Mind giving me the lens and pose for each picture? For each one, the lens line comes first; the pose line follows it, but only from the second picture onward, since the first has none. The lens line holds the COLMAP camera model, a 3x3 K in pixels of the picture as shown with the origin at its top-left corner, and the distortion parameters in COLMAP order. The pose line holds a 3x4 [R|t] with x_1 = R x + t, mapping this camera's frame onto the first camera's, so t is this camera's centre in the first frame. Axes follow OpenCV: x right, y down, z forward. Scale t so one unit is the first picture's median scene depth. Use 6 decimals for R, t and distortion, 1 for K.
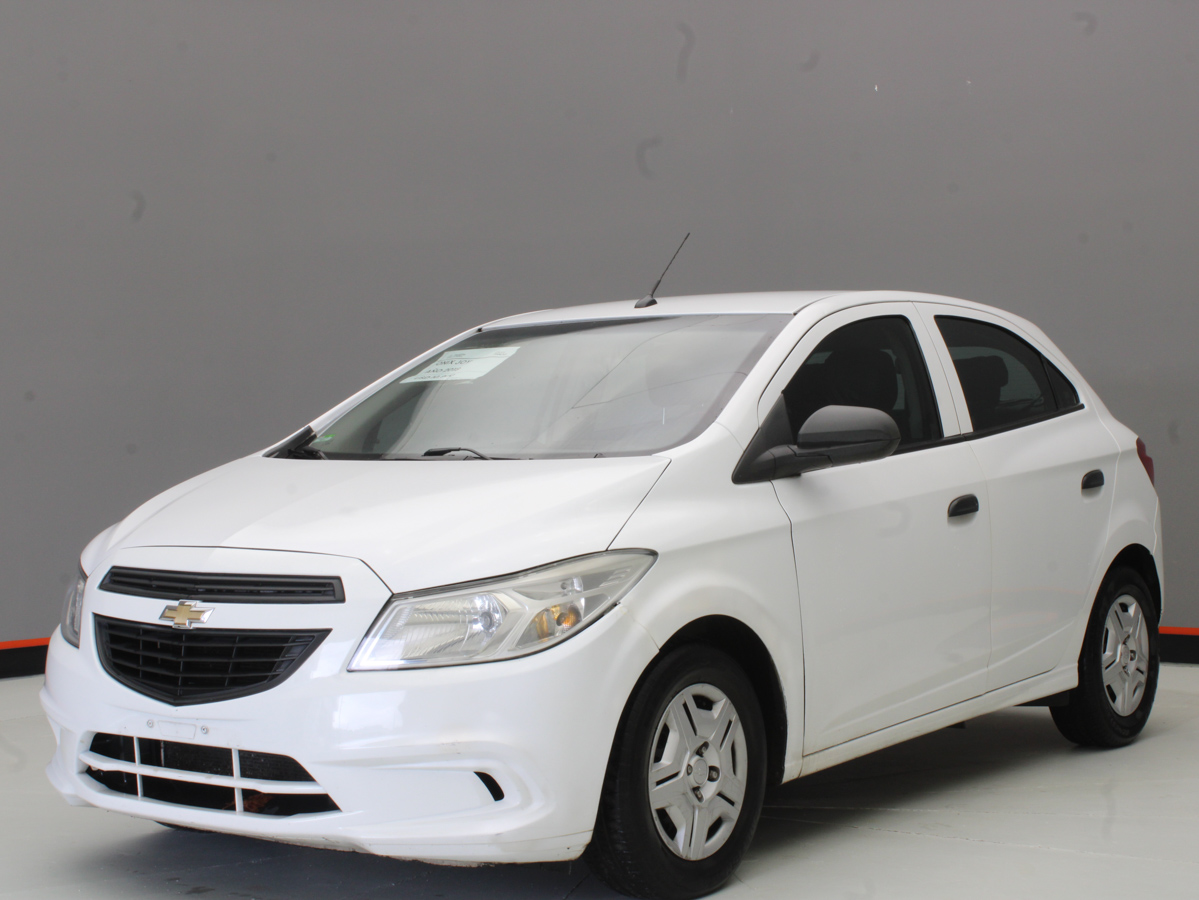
lens RADIAL K [[2008.6, 0, 597.8], [0, 2008.6, 446.1], [0, 0, 1]] dist [-0.059119, 0.000000]
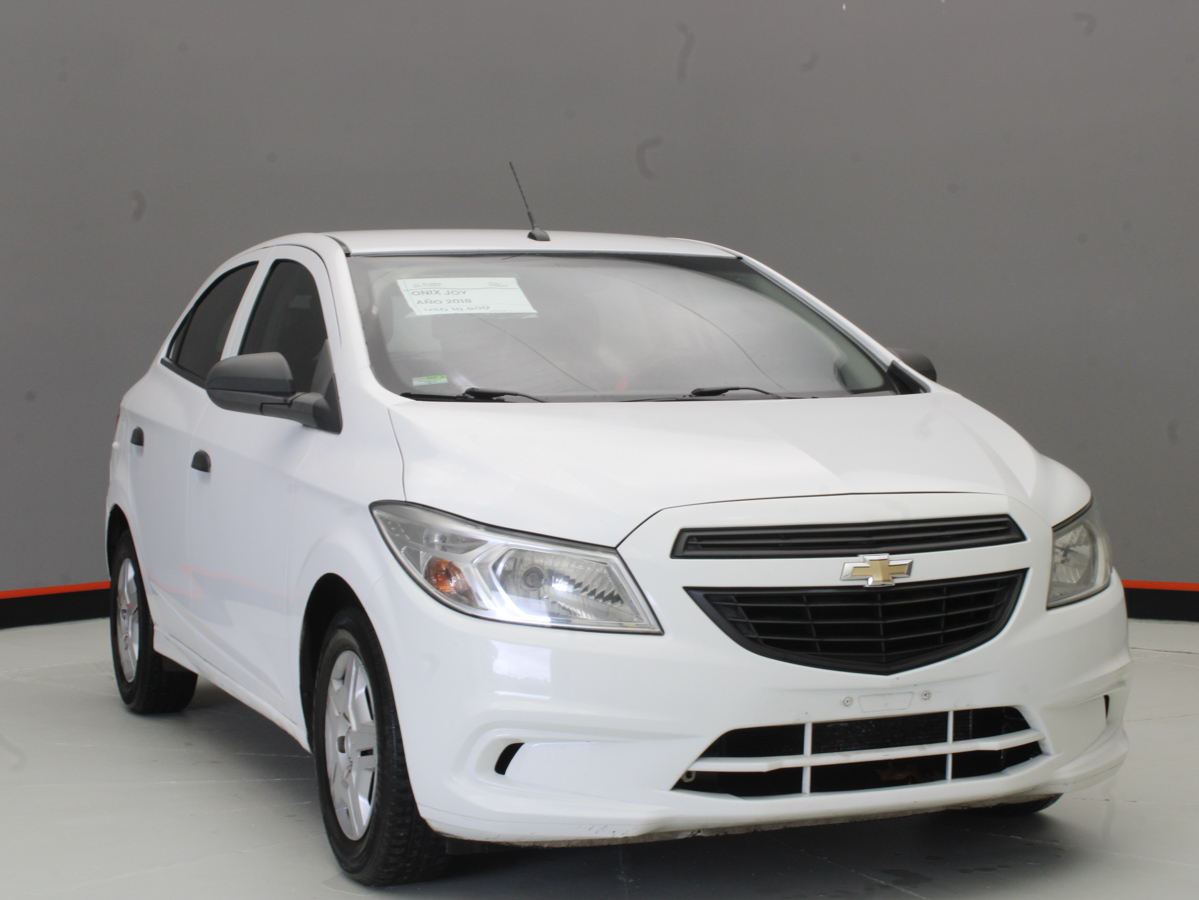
lens RADIAL K [[2144.3, 0, 595.9], [0, 2144.3, 447.8], [0, 0, 1]] dist [-0.023311, 0.000000]
pose [[0.529403, -0.023368, 0.848048, -1.012729], [0.015422, 0.999720, 0.017920, 0.011105], [-0.848230, 0.003591, 0.529616, 0.577218]]
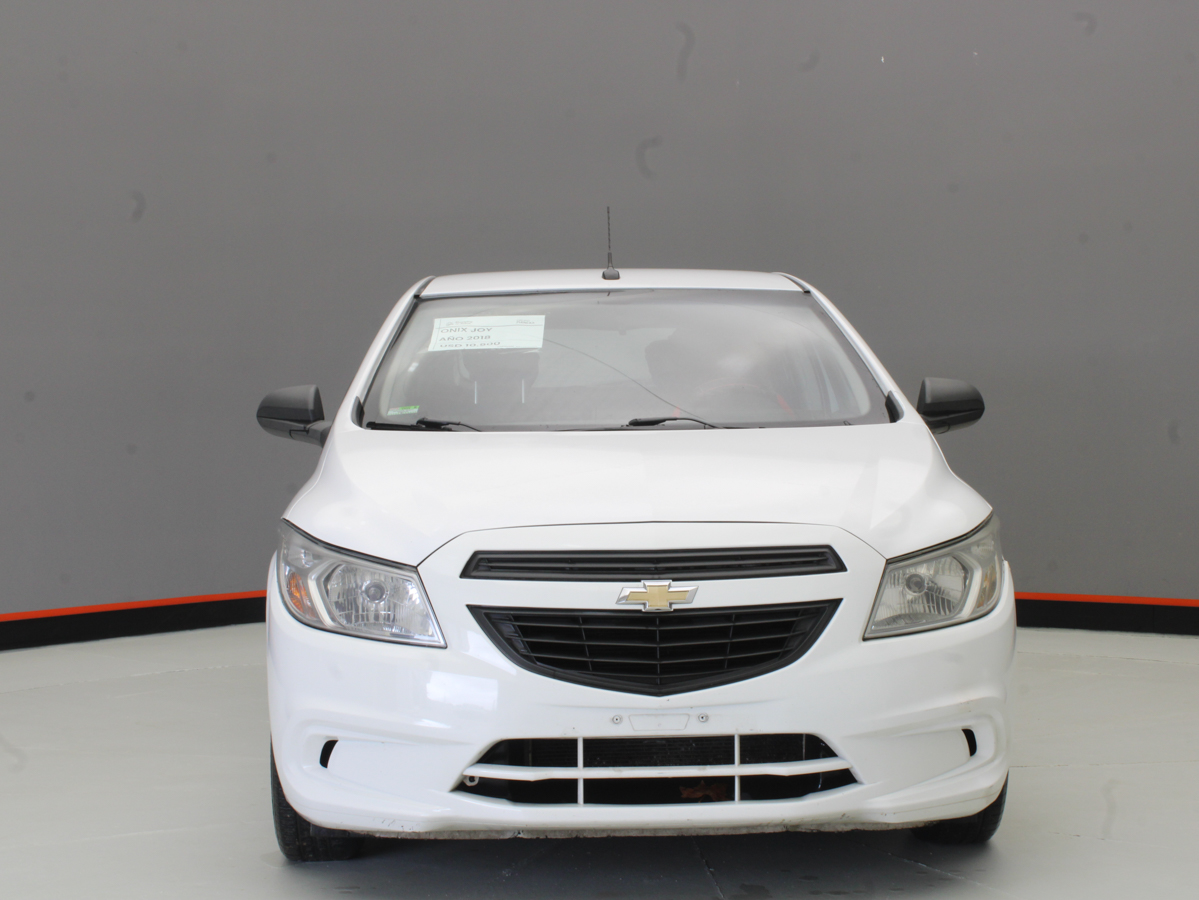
lens RADIAL K [[2008.6, 0, 590.9], [0, 2008.6, 450.7], [0, 0, 1]] dist [-0.059119, 0.000000]
pose [[0.789994, -0.012900, 0.612978, -0.752503], [0.009552, 0.999916, 0.008733, 0.008884], [-0.613040, -0.001044, 0.790051, 0.278644]]
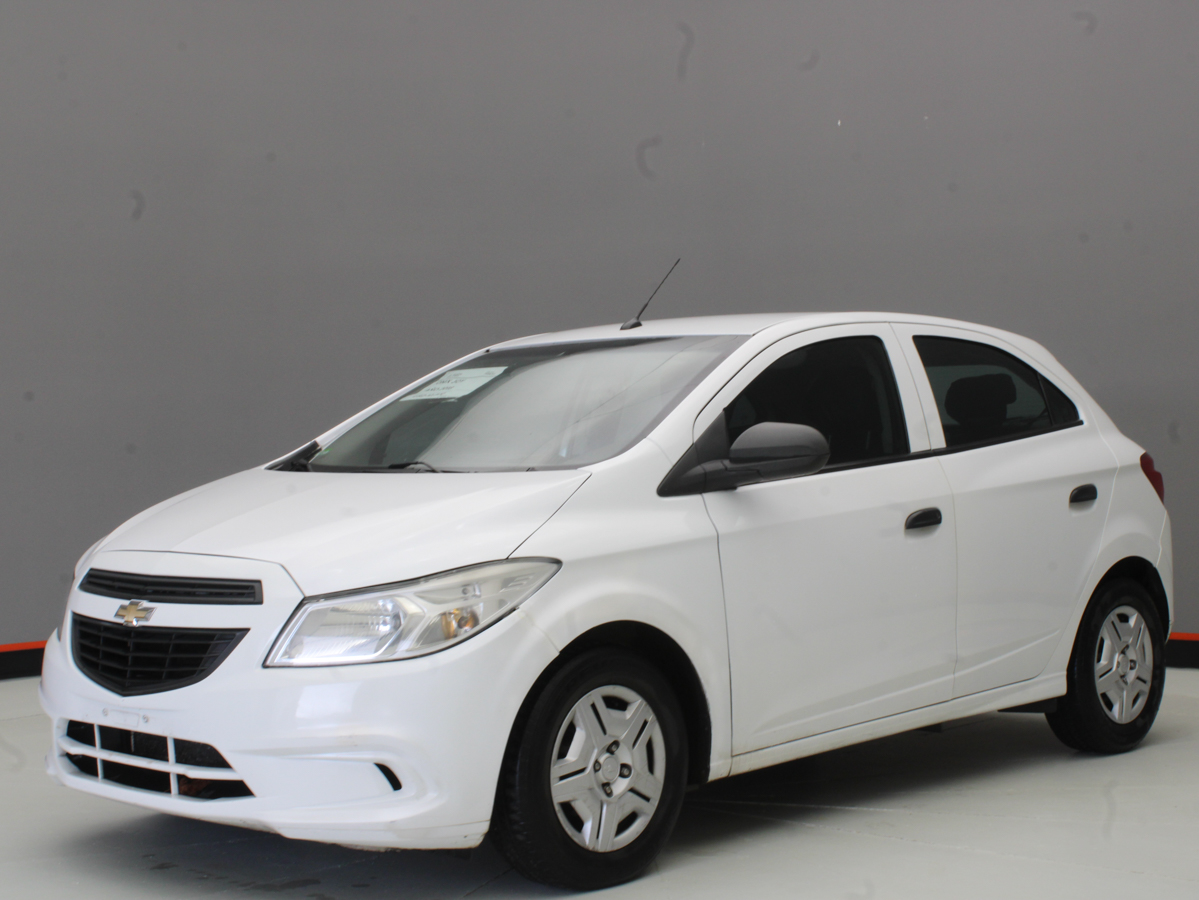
lens RADIAL K [[1887.3, 0, 602.6], [0, 1887.3, 450.4], [0, 0, 1]] dist [-0.072650, 0.000000]
pose [[0.992466, 0.002373, -0.122494, 0.165289], [-0.002844, 0.999989, -0.003675, -0.001800], [0.122484, 0.003995, 0.992462, 0.011670]]
